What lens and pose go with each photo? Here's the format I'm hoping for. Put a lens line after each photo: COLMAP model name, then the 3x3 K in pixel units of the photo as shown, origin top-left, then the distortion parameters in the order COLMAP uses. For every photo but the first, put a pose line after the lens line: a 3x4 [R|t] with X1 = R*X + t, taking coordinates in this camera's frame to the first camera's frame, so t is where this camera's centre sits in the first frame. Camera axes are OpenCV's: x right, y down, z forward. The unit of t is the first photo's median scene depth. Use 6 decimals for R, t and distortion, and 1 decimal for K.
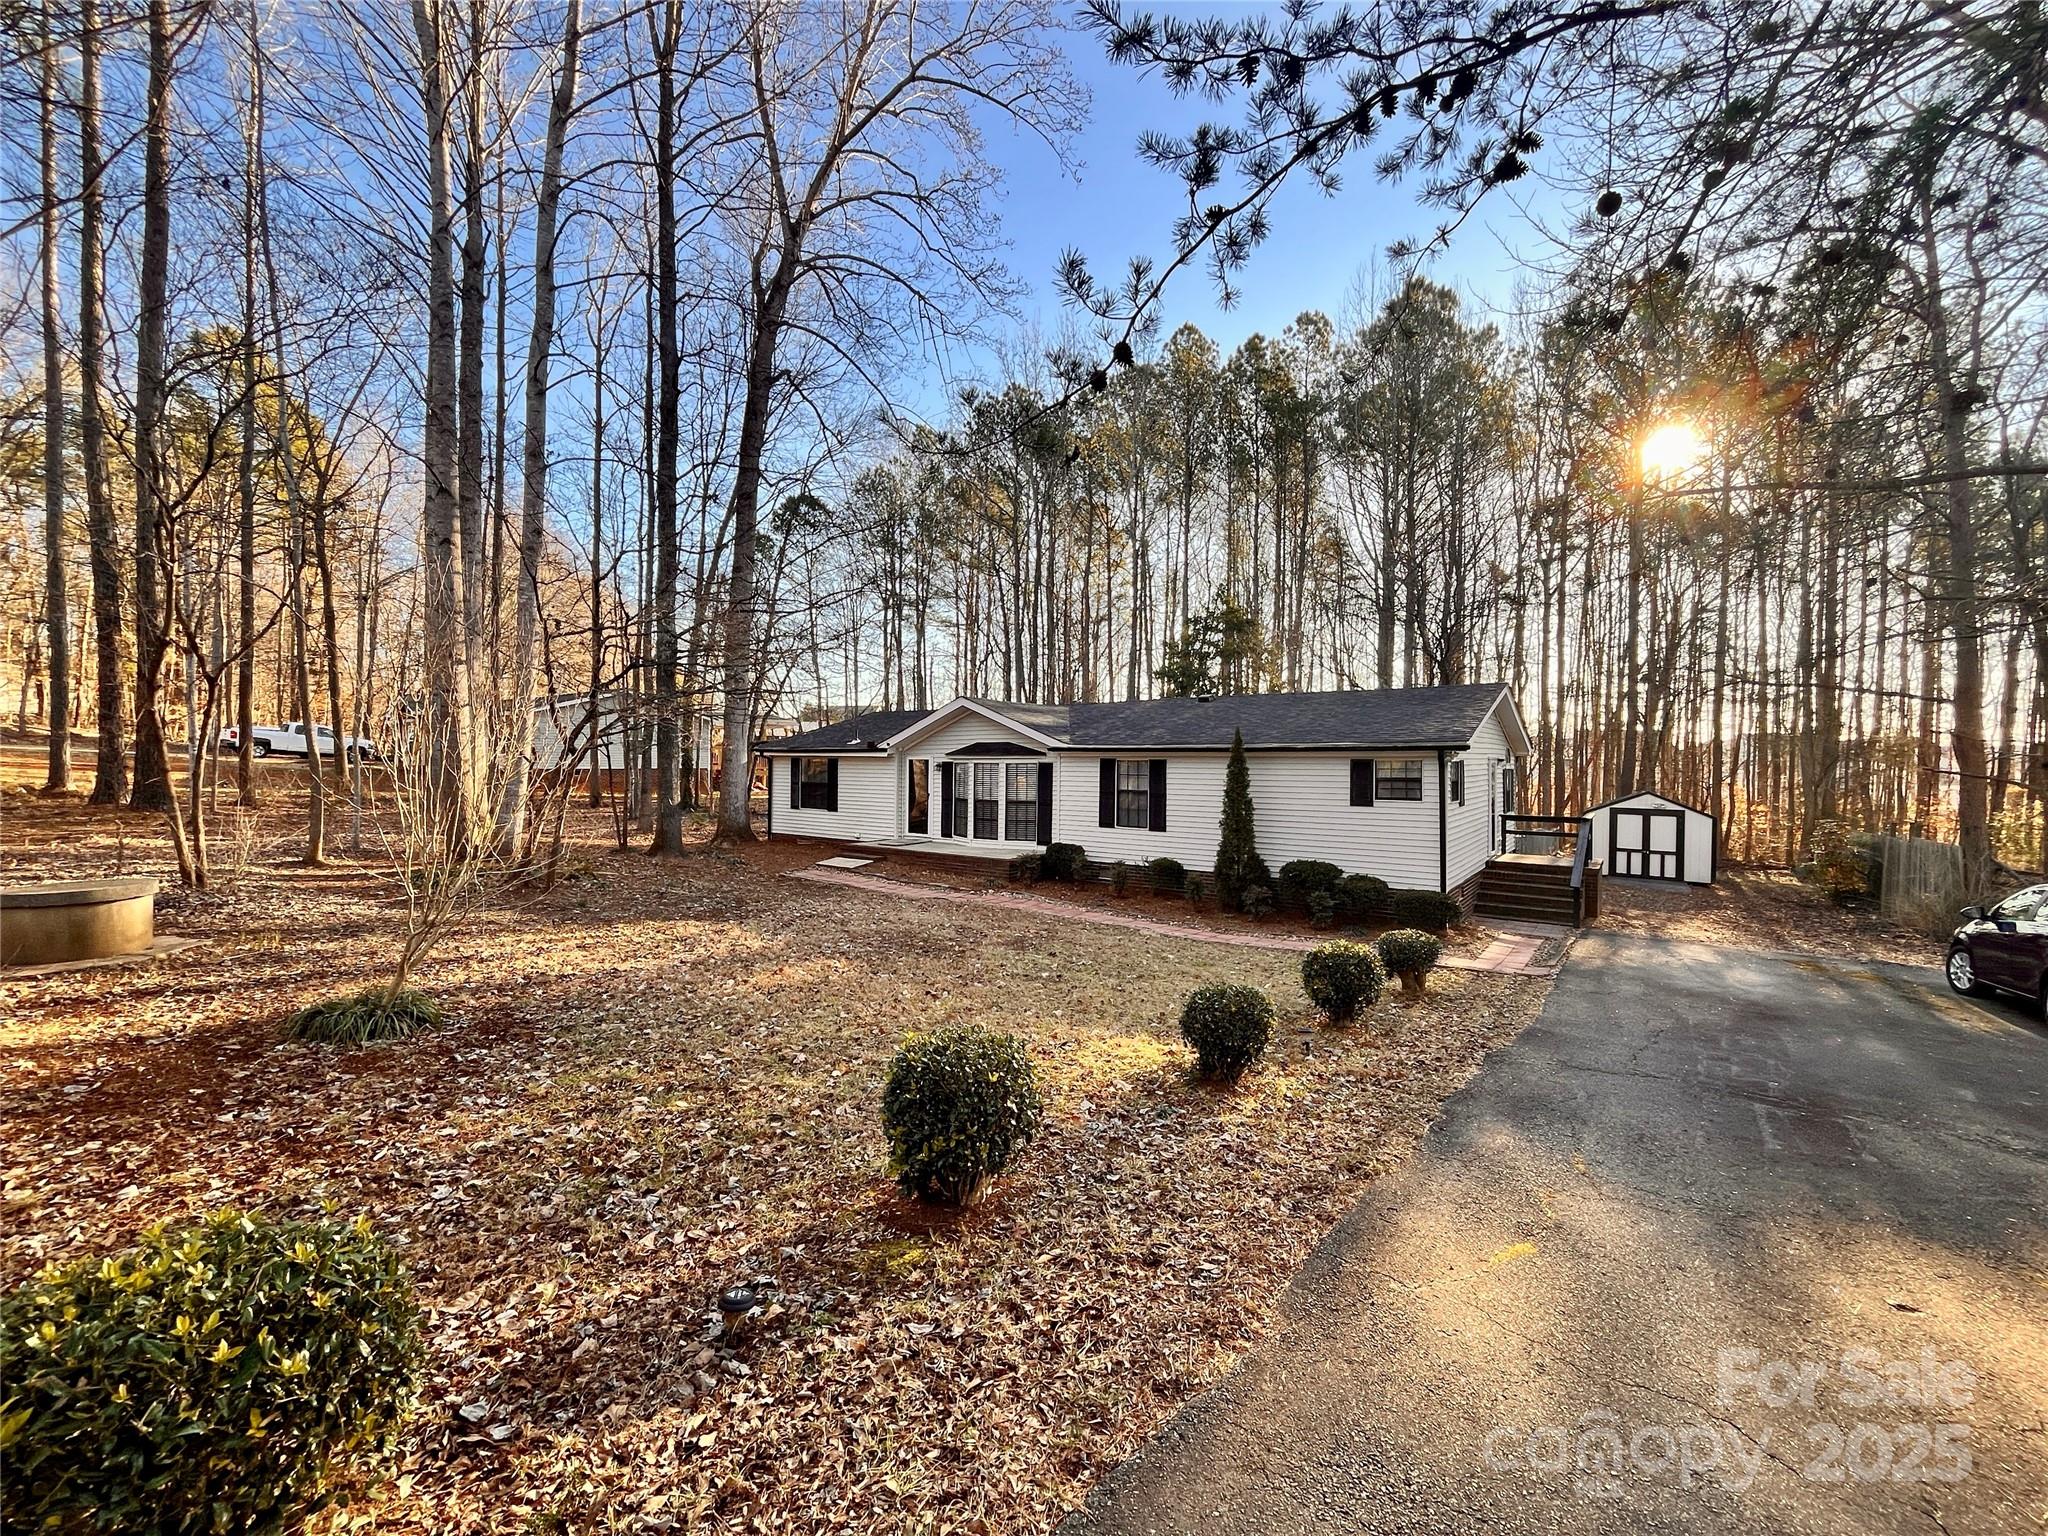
lens RADIAL K [[833.1, 0, 1023.5], [0, 833.1, 772.2], [0, 0, 1]] dist [-0.006648, 0.000780]
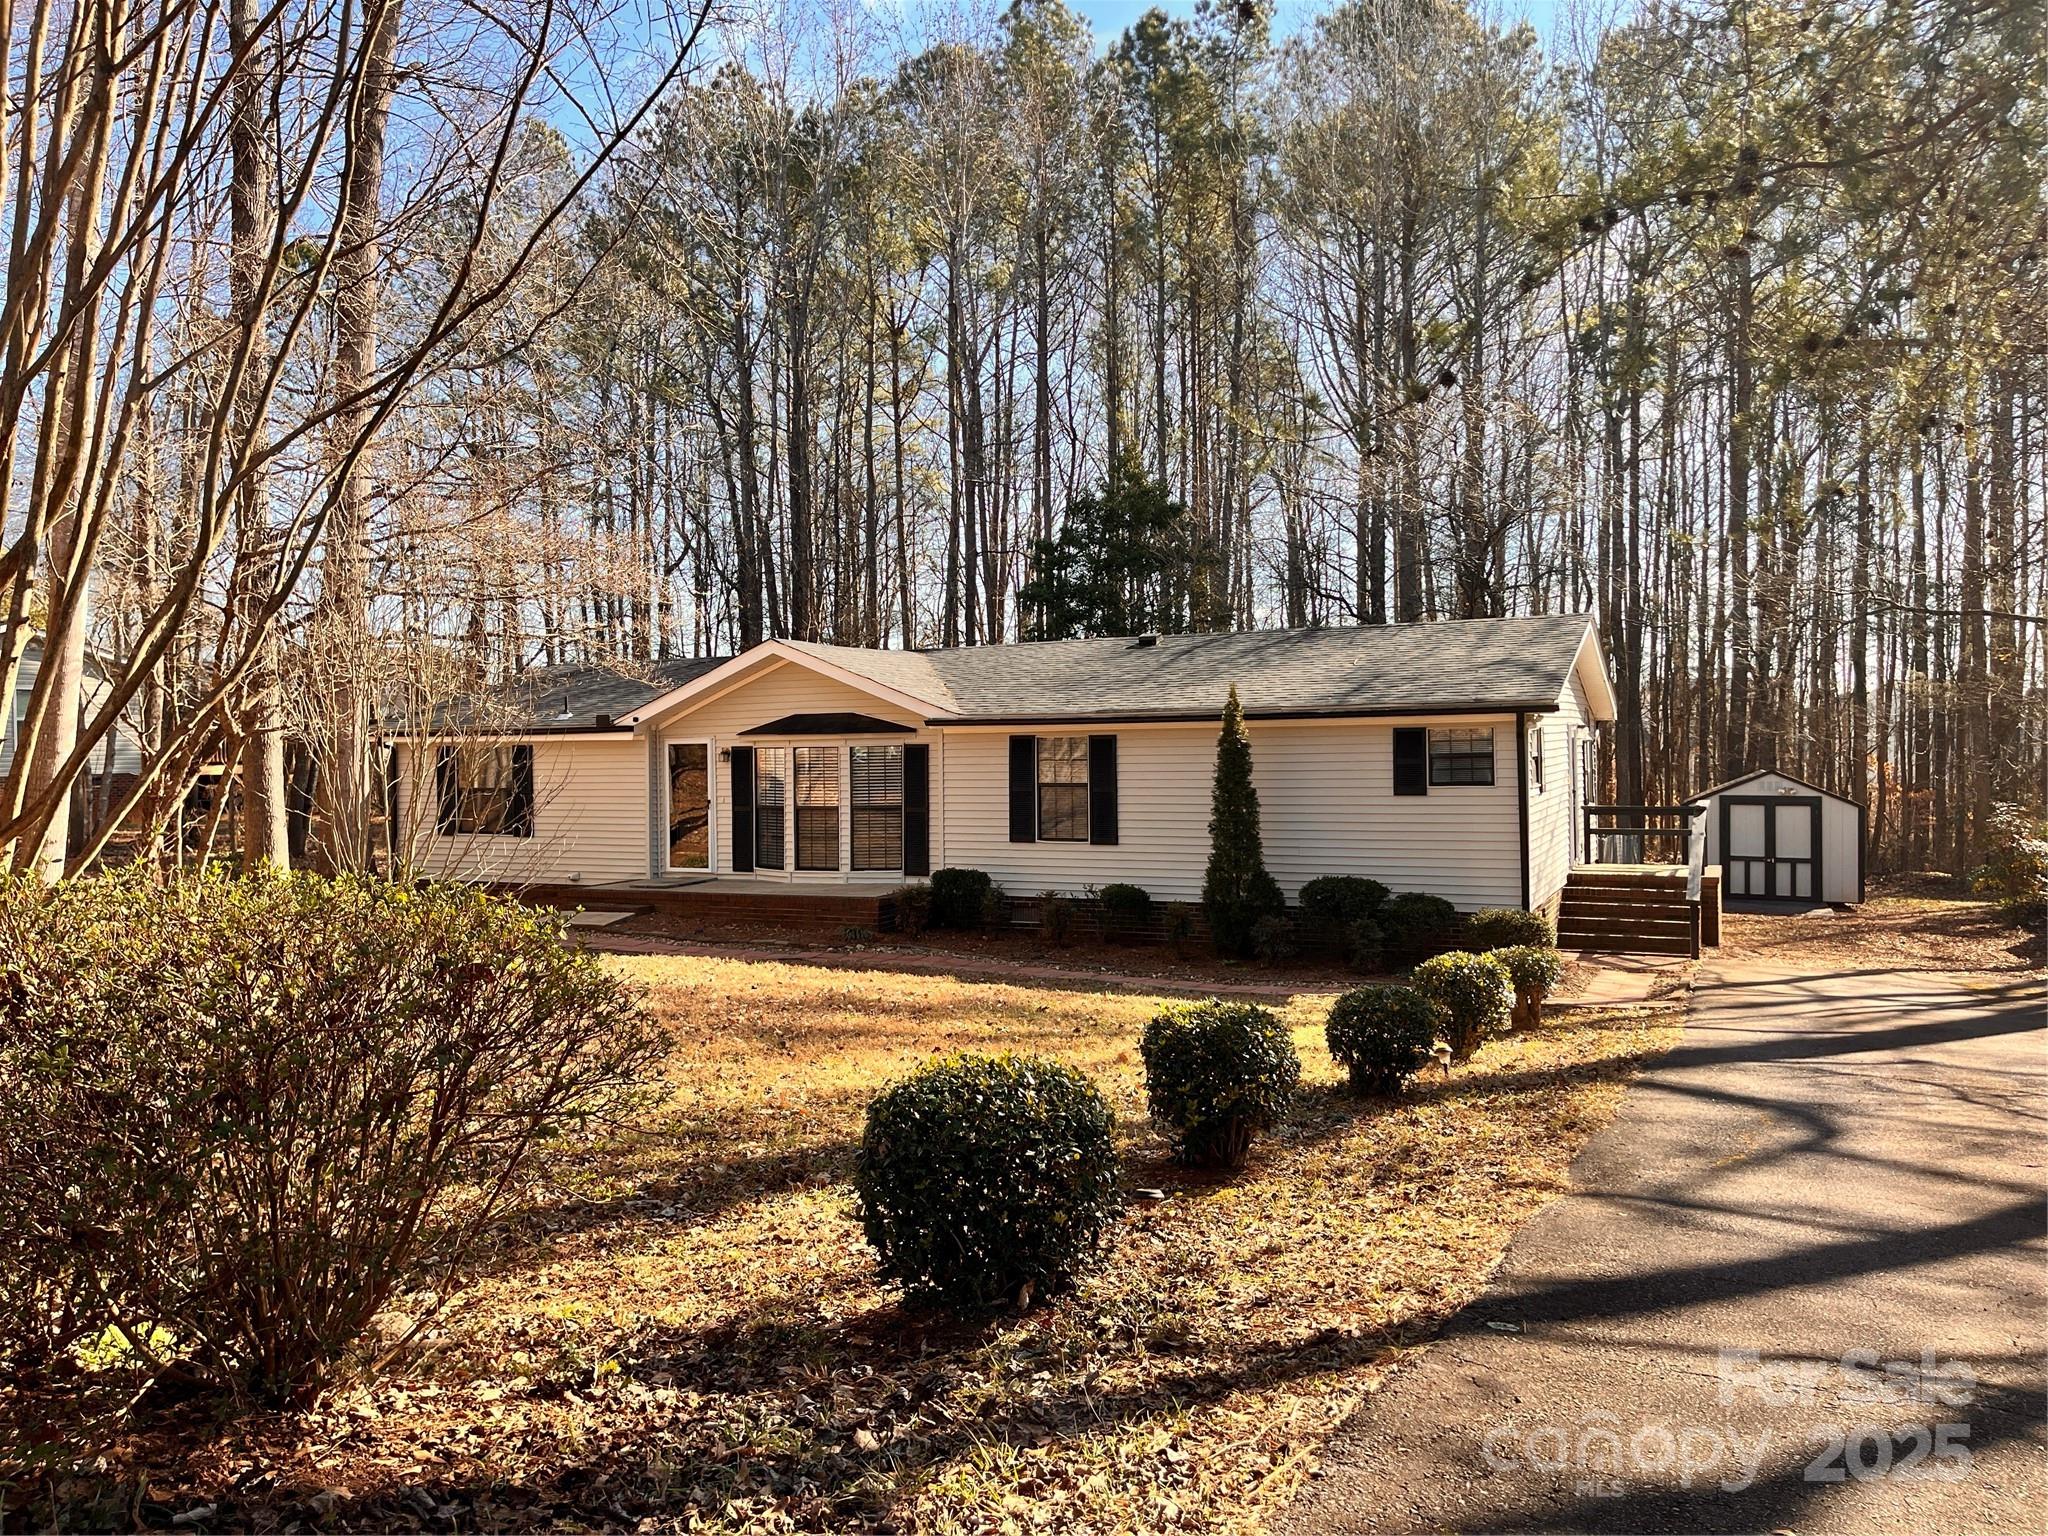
lens RADIAL K [[1558.4, 0, 998.1], [0, 1558.4, 766.9], [0, 0, 1]] dist [0.046200, -0.029010]
pose [[0.980198, -0.023137, 0.196666, -0.131543], [0.023227, 0.999729, 0.001847, 0.004537], [-0.196655, 0.002758, 0.980469, -0.148138]]
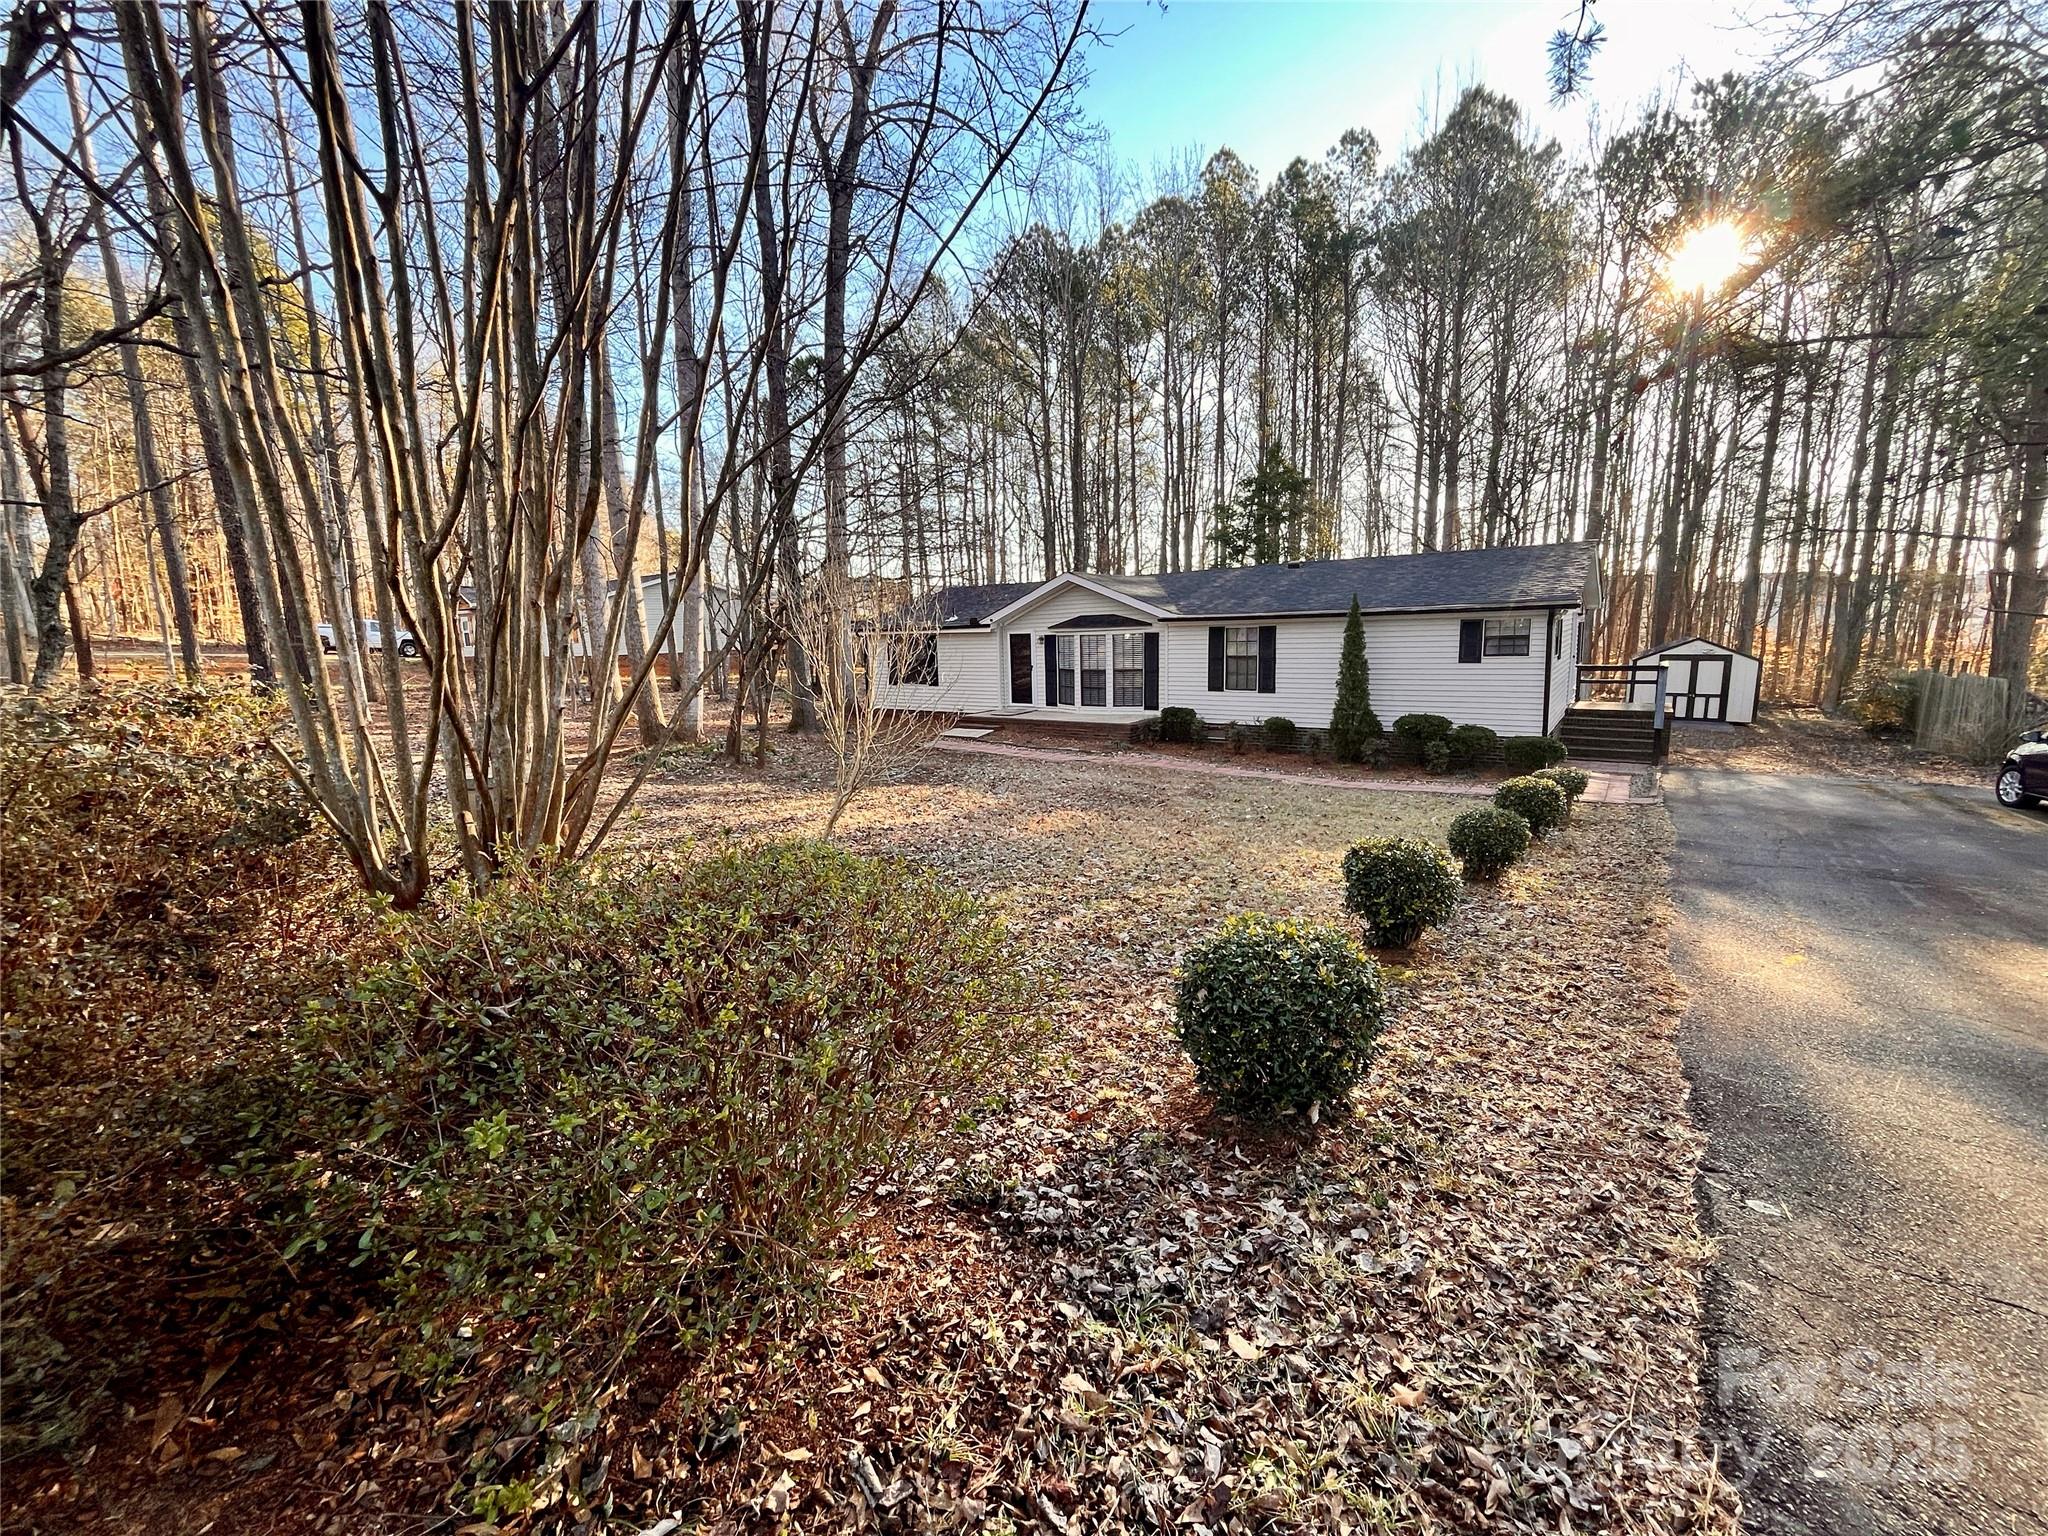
lens RADIAL K [[833.1, 0, 1017.7], [0, 833.1, 775.0], [0, 0, 1]] dist [-0.006648, 0.000780]
pose [[0.999274, -0.038092, -0.000940, -0.138474], [0.037746, 0.986202, 0.161185, -0.008906], [-0.005213, -0.161103, 0.986924, -0.074465]]
